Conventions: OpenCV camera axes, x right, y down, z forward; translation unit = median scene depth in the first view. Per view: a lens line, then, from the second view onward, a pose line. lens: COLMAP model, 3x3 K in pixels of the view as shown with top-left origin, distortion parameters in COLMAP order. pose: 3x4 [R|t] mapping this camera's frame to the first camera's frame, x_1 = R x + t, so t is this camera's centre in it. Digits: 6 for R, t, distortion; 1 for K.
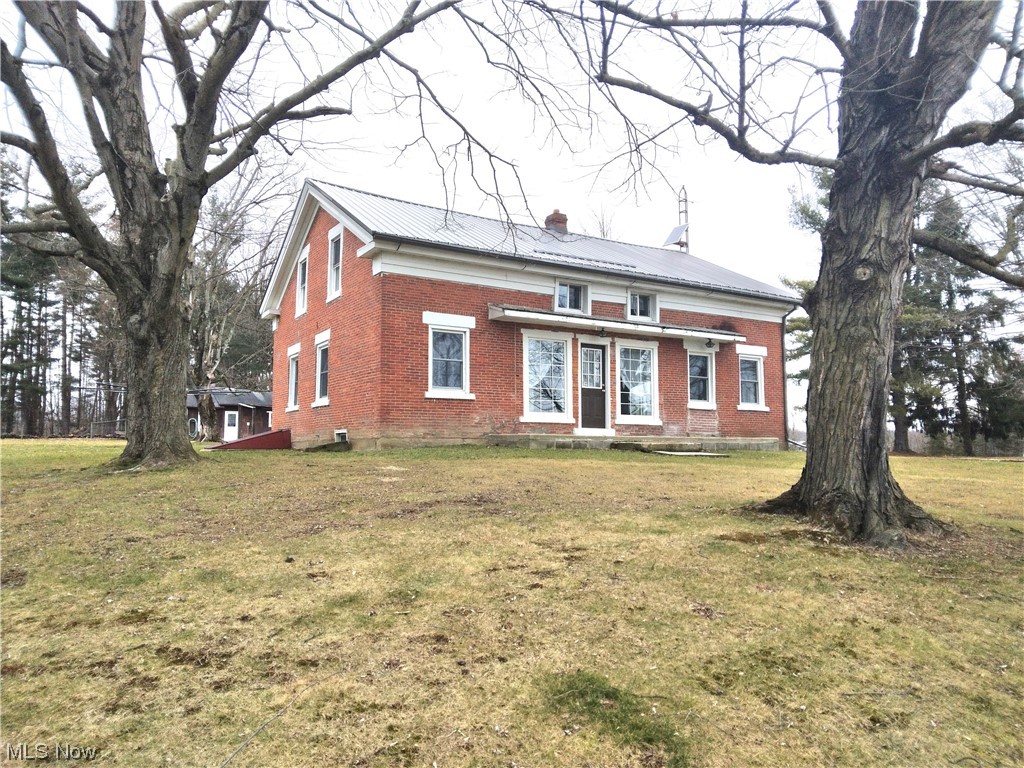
lens RADIAL K [[736.8, 0, 512.0], [0, 736.8, 384.0], [0, 0, 1]] dist [0.044921, -0.075625]
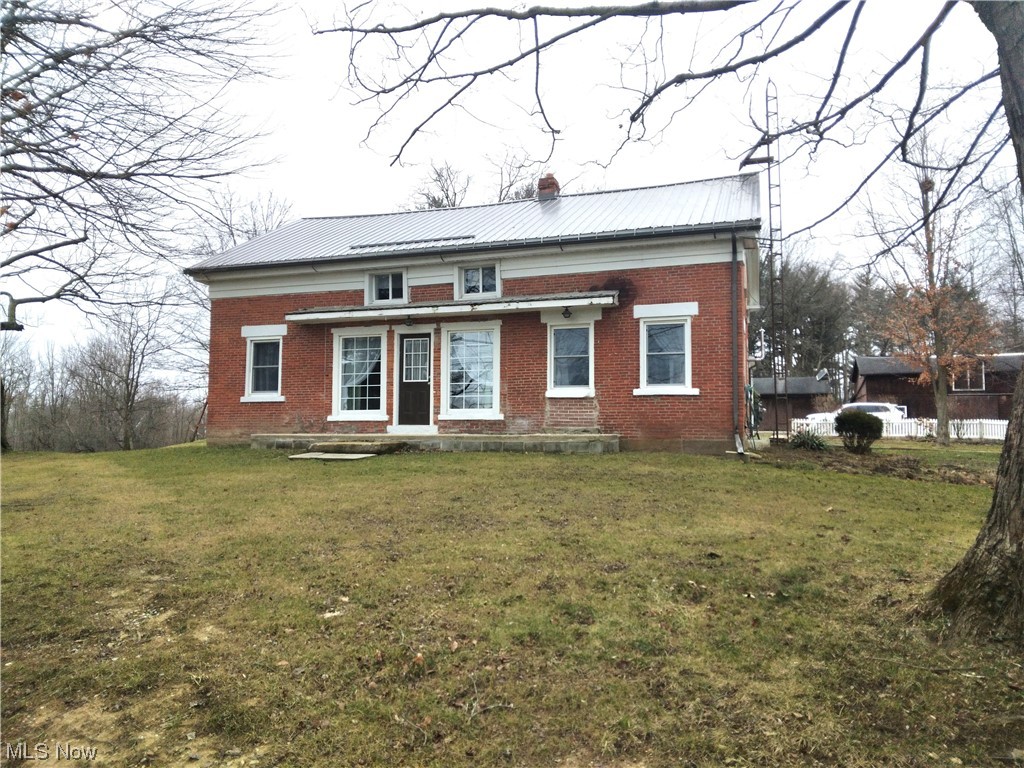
lens RADIAL K [[736.8, 0, 512.0], [0, 736.8, 384.0], [0, 0, 1]] dist [0.044921, -0.075625]
pose [[0.651214, -0.065440, -0.756067, 1.408661], [0.058812, 0.997631, -0.035692, 0.077495], [0.756612, -0.021222, 0.653520, 0.784892]]
